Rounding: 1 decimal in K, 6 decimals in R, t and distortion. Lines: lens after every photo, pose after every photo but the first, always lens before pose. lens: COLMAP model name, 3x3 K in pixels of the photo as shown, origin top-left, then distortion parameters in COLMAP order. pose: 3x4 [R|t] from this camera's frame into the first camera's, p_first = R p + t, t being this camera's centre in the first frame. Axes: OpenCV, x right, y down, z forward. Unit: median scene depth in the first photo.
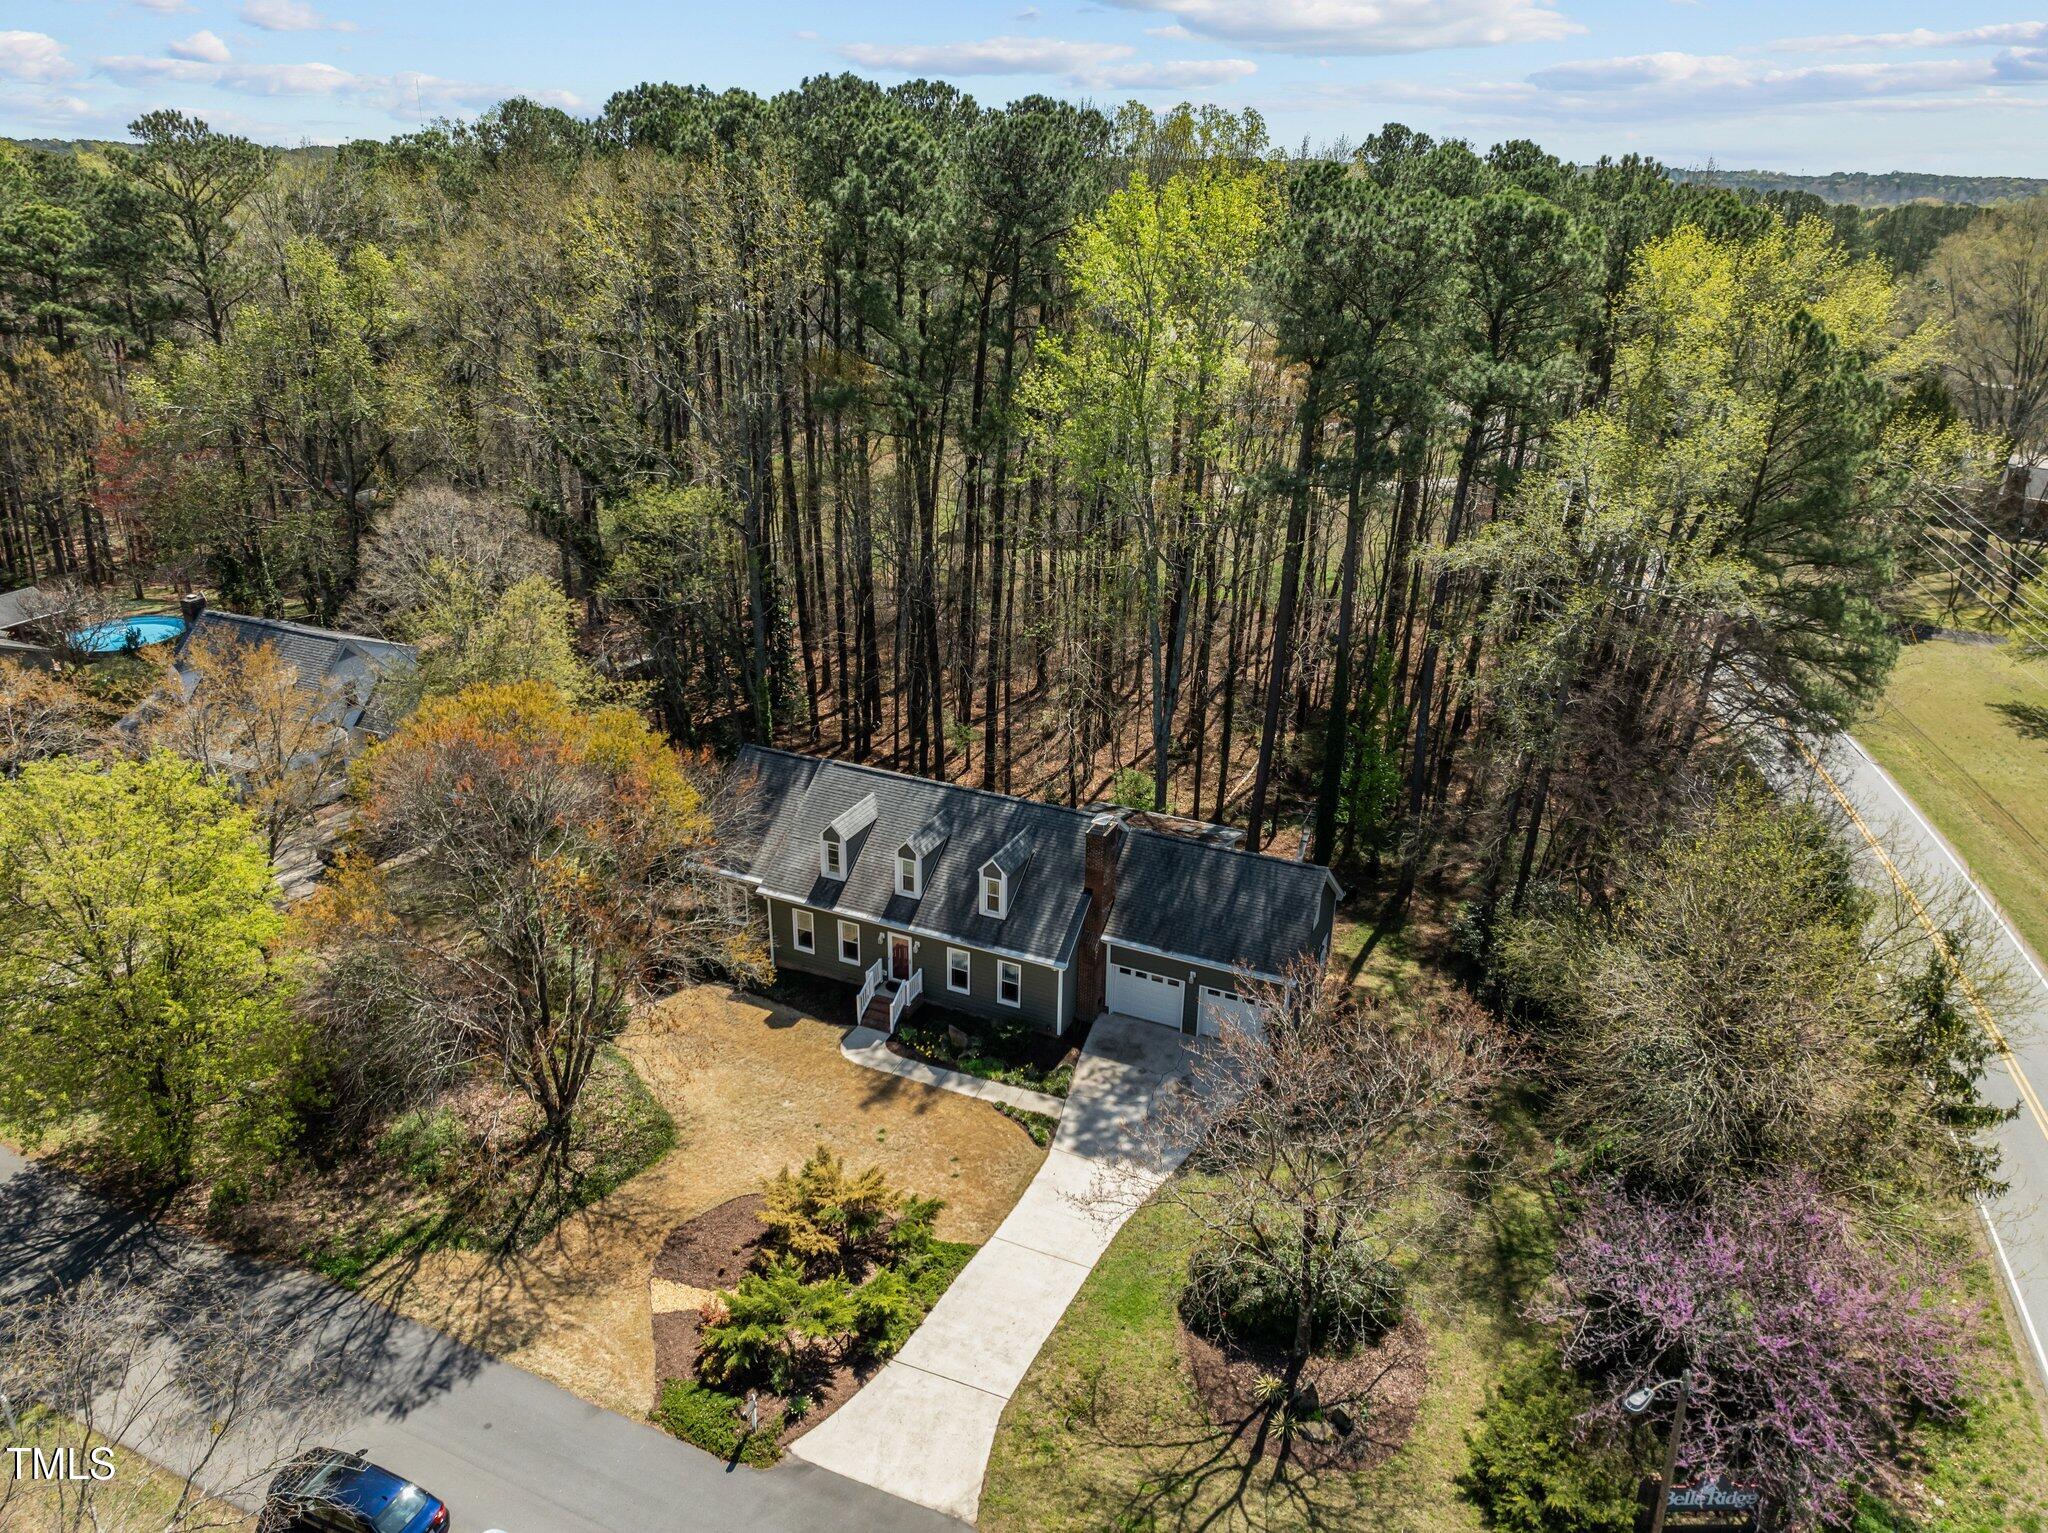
lens RADIAL K [[1427.9, 0, 1021.1], [0, 1427.9, 668.4], [0, 0, 1]] dist [-0.004583, -0.005512]
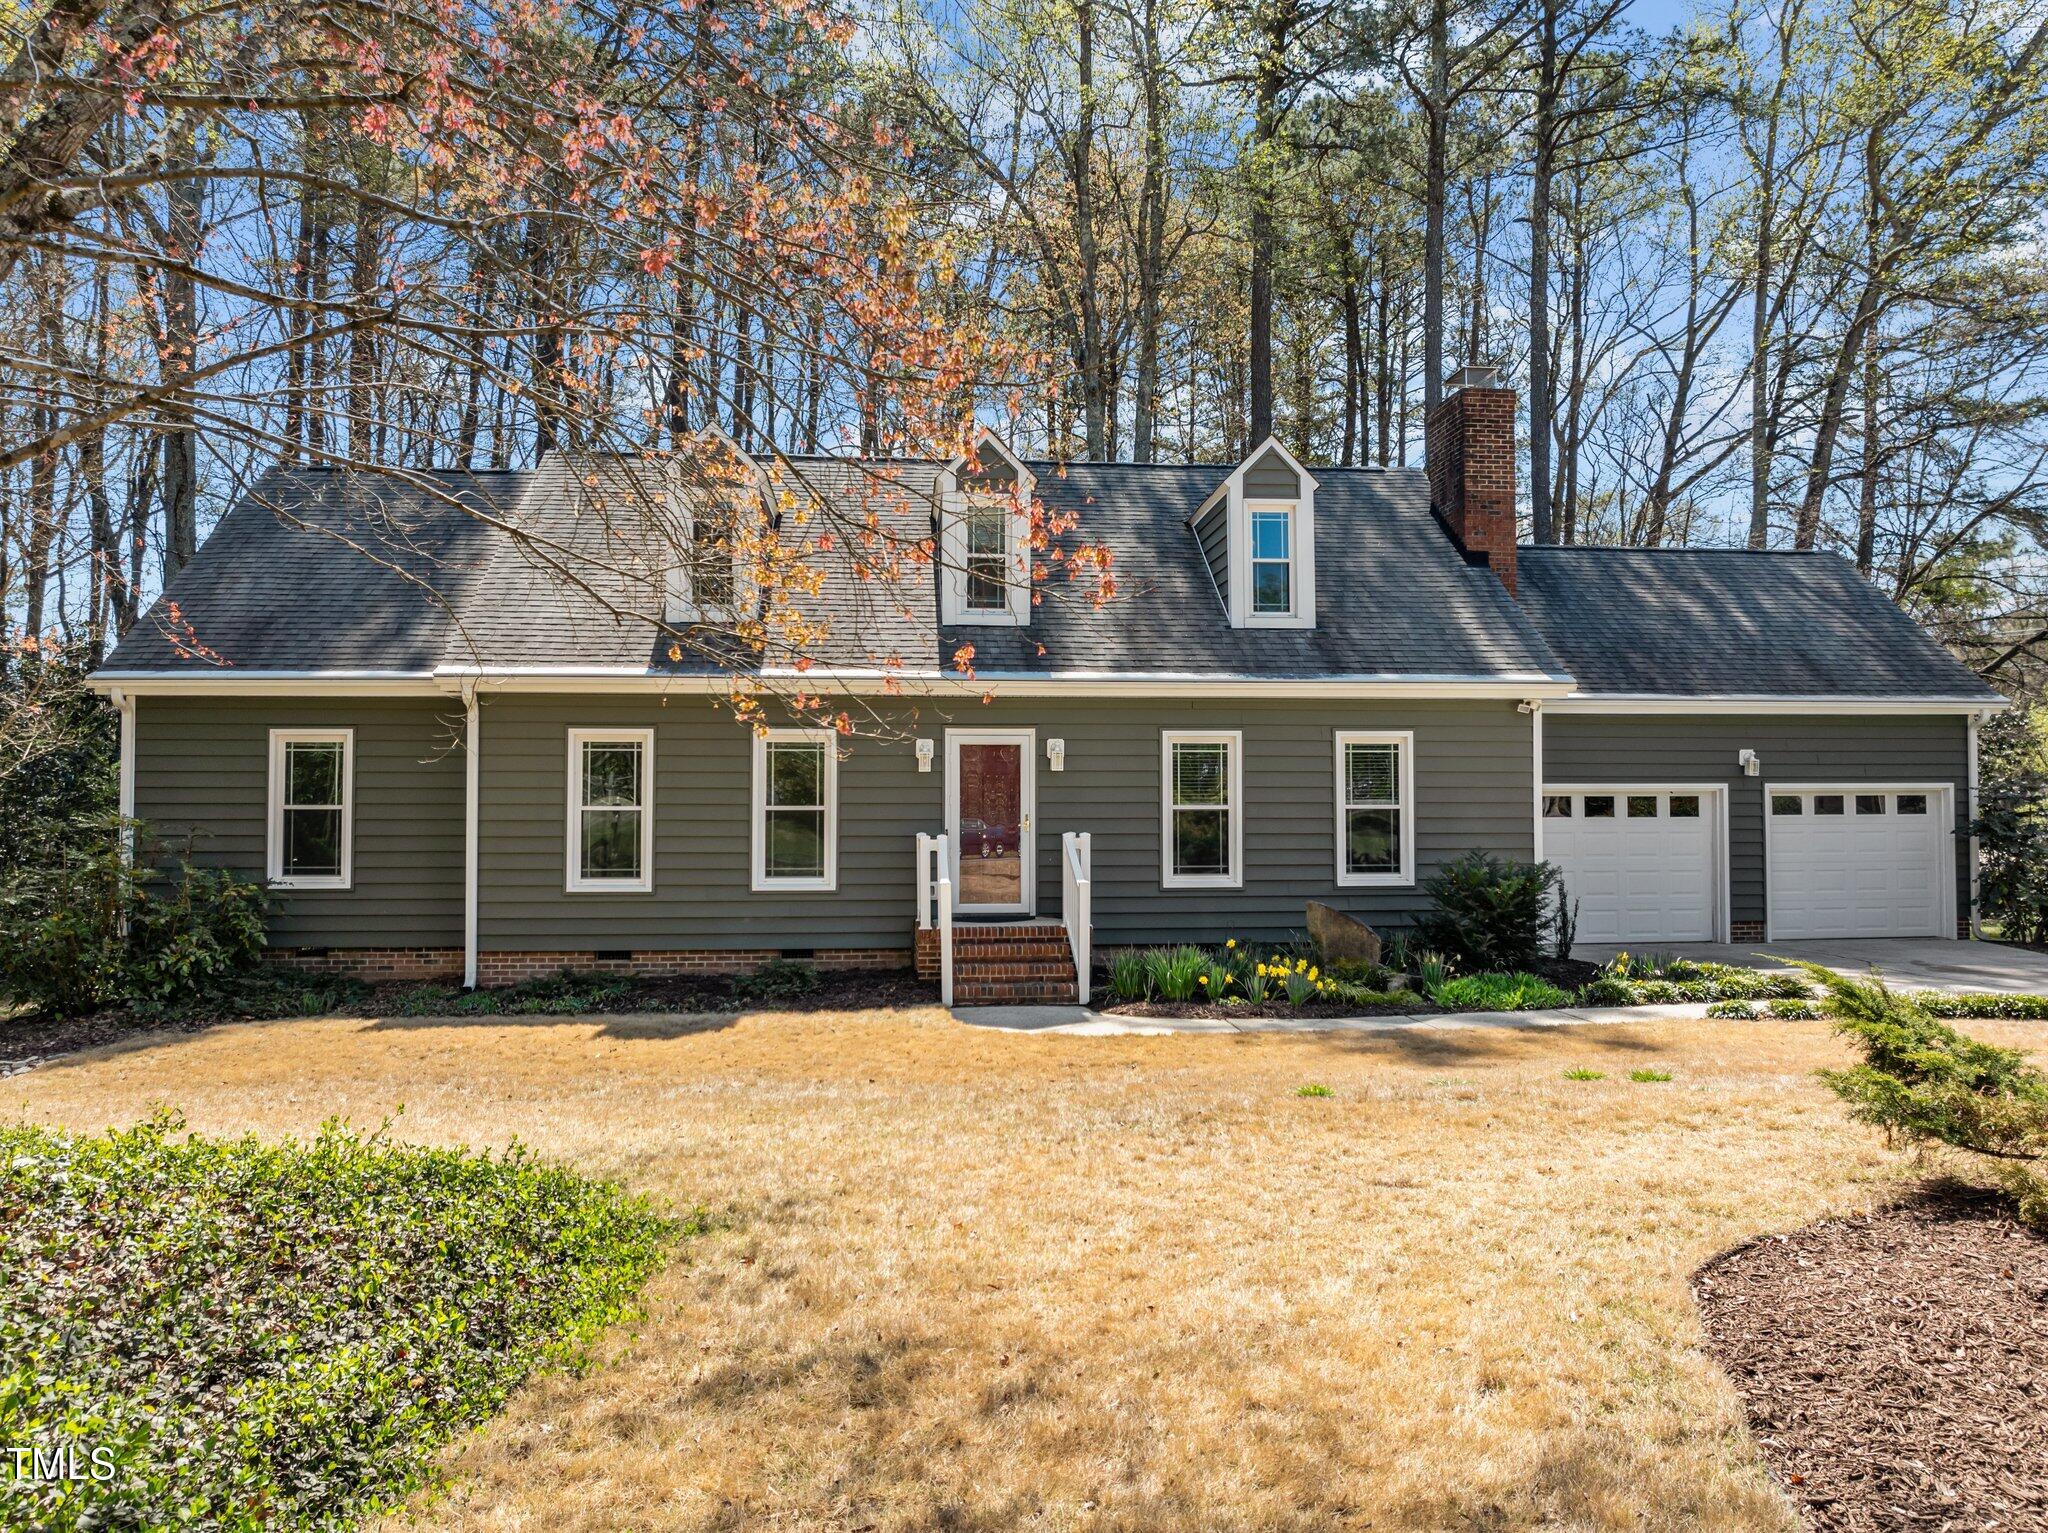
lens RADIAL K [[1427.9, 0, 1021.1], [0, 1427.9, 668.4], [0, 0, 1]] dist [-0.004583, -0.005512]
pose [[0.873135, 0.021974, 0.486982, -0.287139], [0.168042, 0.924185, -0.342992, 0.350994], [-0.457599, 0.381312, 0.803246, 0.928579]]
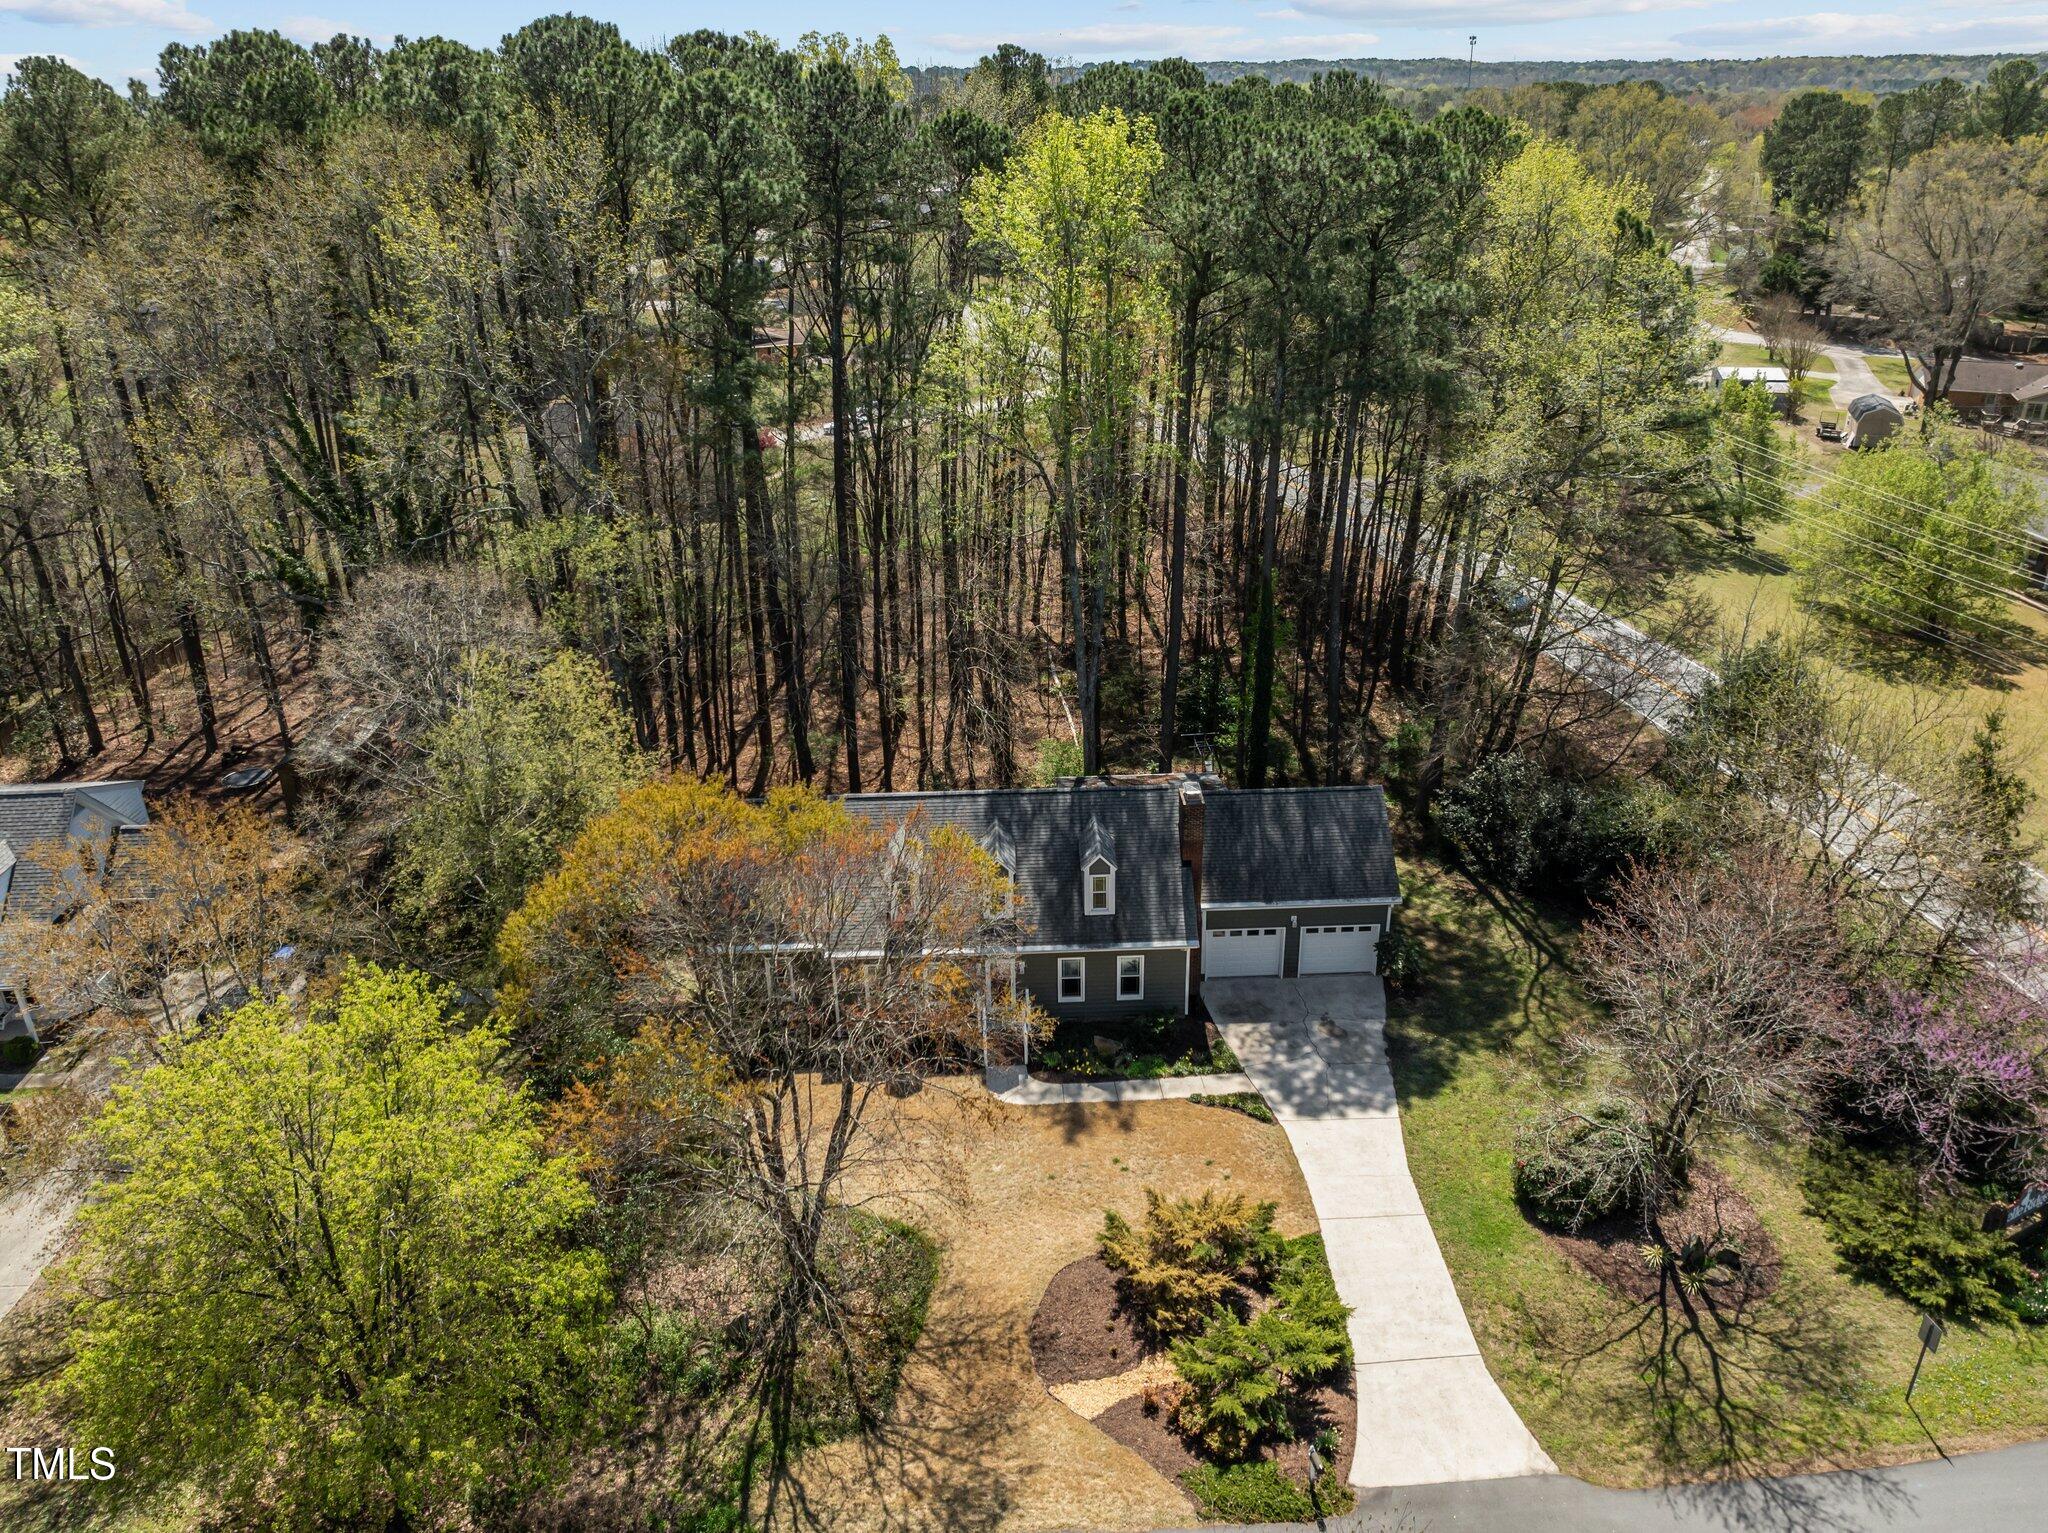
lens RADIAL K [[1481.2, 0, 1024.0], [0, 1481.2, 766.5], [0, 0, 1]] dist [-0.003141, 0.003028]
pose [[0.893067, -0.213853, 0.395851, -0.522827], [0.172537, 0.975337, 0.137656, -0.076688], [-0.415526, -0.054637, 0.907939, 0.175623]]
